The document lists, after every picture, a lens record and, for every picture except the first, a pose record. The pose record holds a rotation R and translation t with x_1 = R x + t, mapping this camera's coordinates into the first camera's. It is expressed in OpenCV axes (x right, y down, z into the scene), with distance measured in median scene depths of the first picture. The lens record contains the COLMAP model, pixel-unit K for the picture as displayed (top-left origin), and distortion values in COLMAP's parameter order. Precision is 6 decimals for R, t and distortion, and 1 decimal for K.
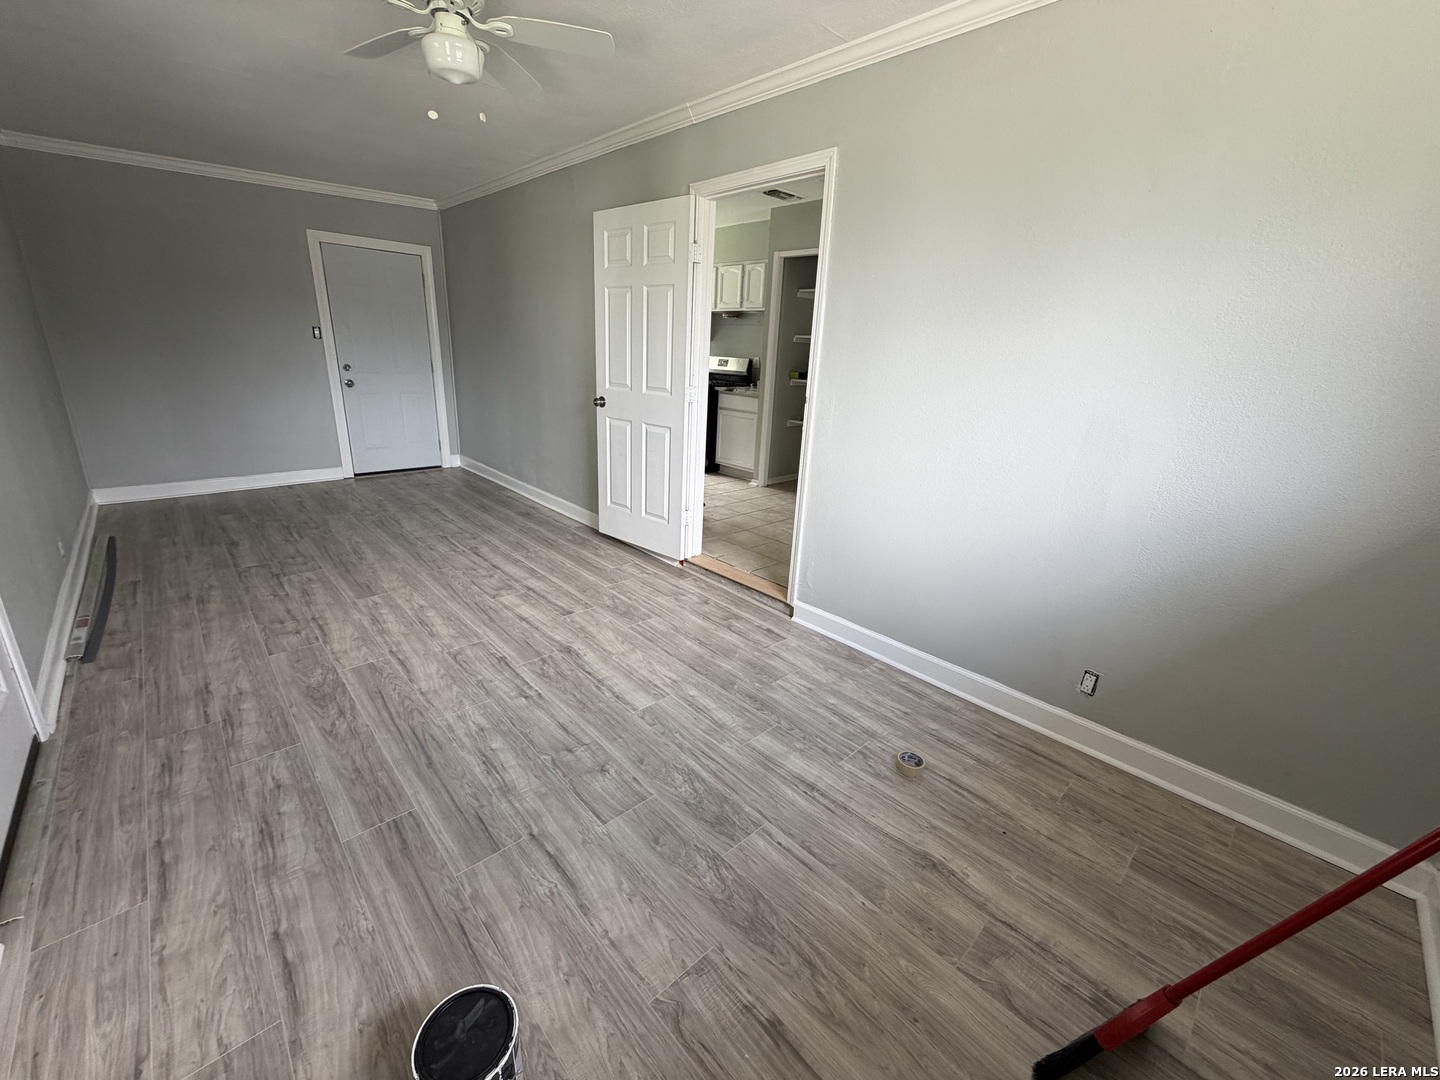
lens RADIAL K [[573.3, 0, 723.2], [0, 573.3, 537.1], [0, 0, 1]] dist [0.000295, 0.000200]
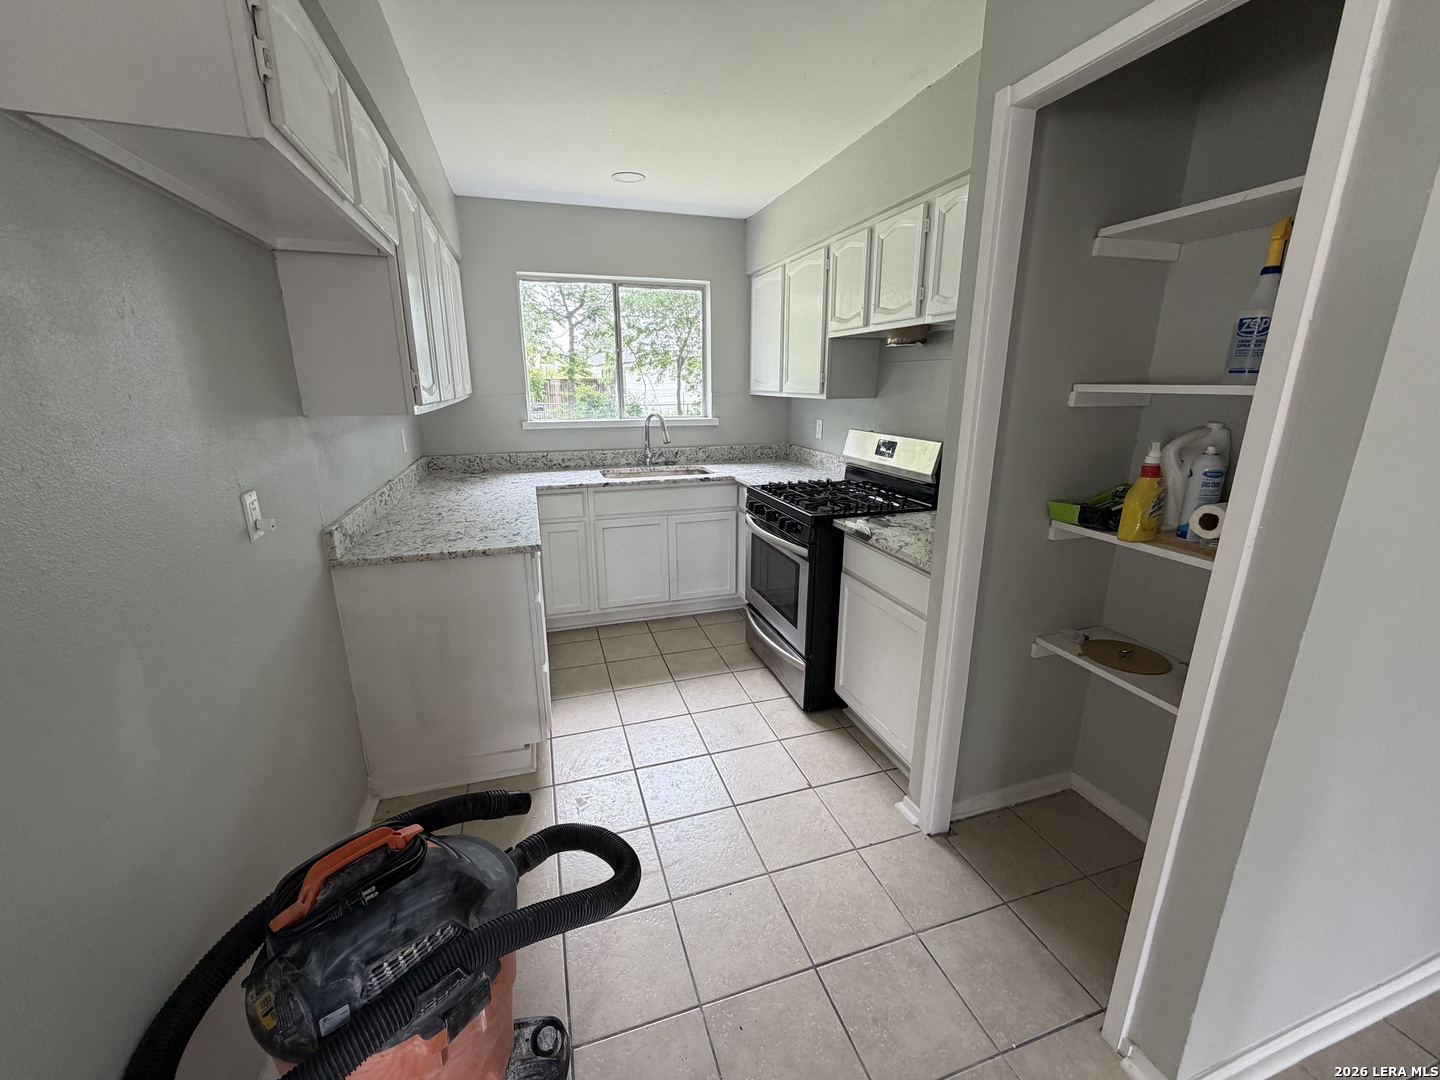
lens RADIAL K [[573.3, 0, 713.7], [0, 573.3, 540.0], [0, 0, 1]] dist [0.000295, 0.000200]
pose [[0.892905, 0.069835, -0.444797, 0.089224], [-0.091689, 0.995400, -0.027779, -0.230083], [0.440811, 0.065587, 0.895201, 0.609777]]
